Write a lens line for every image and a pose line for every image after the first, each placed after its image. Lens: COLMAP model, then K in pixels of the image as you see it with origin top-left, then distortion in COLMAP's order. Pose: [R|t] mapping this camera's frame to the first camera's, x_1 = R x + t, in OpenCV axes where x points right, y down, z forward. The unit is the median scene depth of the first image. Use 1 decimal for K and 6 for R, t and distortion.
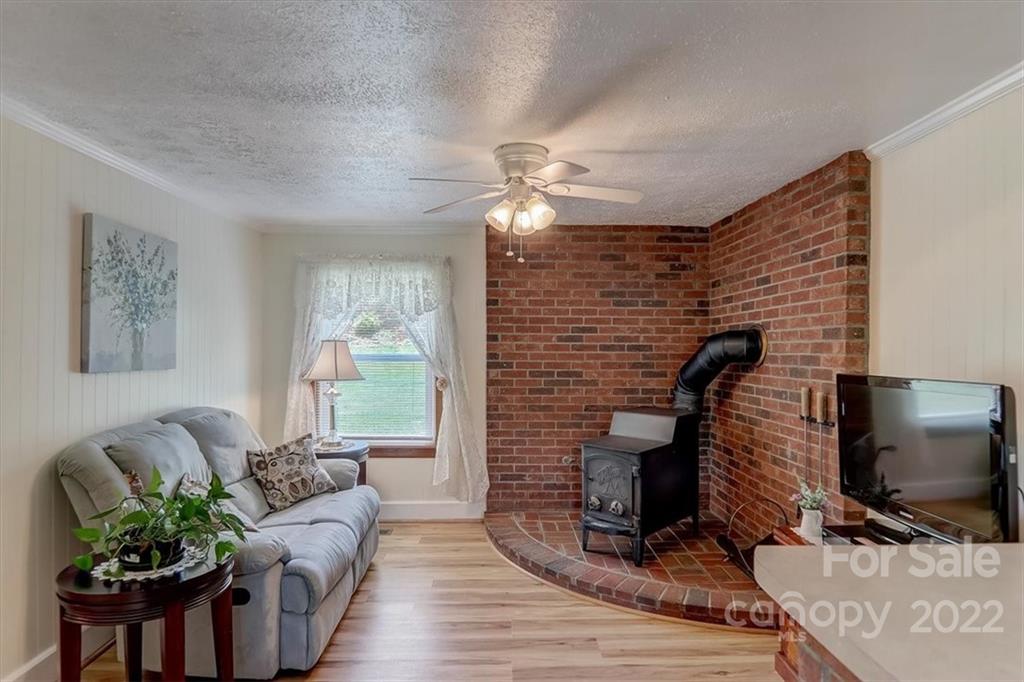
lens RADIAL K [[592.8, 0, 508.6], [0, 592.8, 348.4], [0, 0, 1]] dist [0.008949, -0.023045]
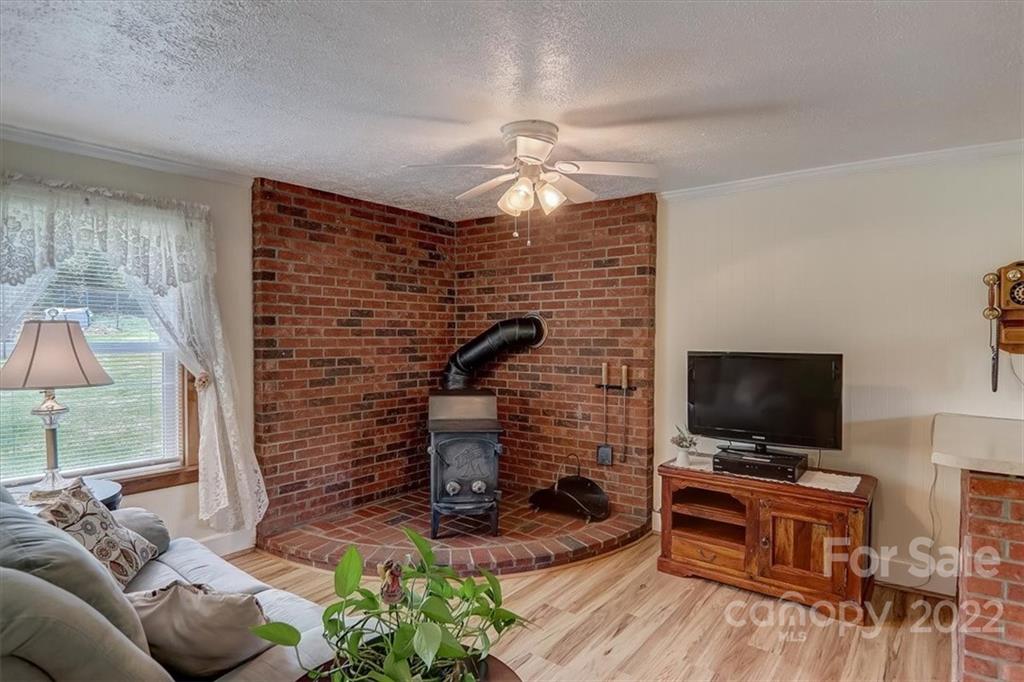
lens RADIAL K [[570.7, 0, 510.7], [0, 570.7, 348.7], [0, 0, 1]] dist [0.007745, -0.019993]
pose [[0.619043, -0.022850, 0.785024, -0.509665], [-0.000292, 0.999570, 0.029325, -0.002624], [-0.785357, -0.018382, 0.618770, 0.307841]]
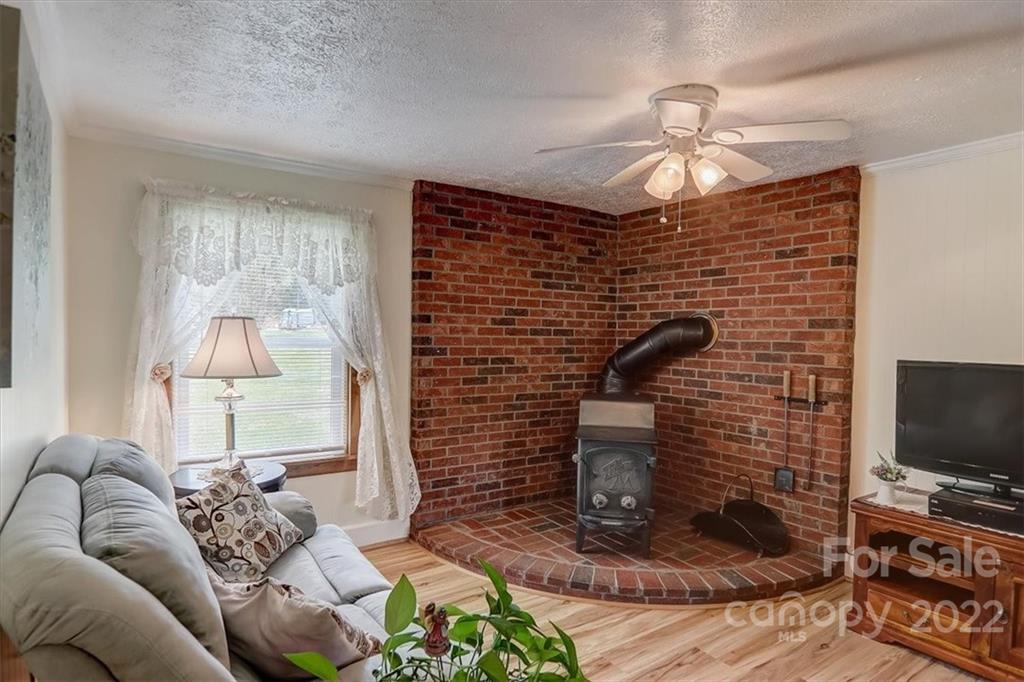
lens RADIAL K [[570.7, 0, 510.7], [0, 570.7, 348.7], [0, 0, 1]] dist [0.007745, -0.019993]
pose [[0.833986, -0.006060, 0.551752, -0.431292], [-0.012924, 0.999451, 0.030512, -0.002042], [-0.551634, -0.032577, 0.833450, 0.316984]]
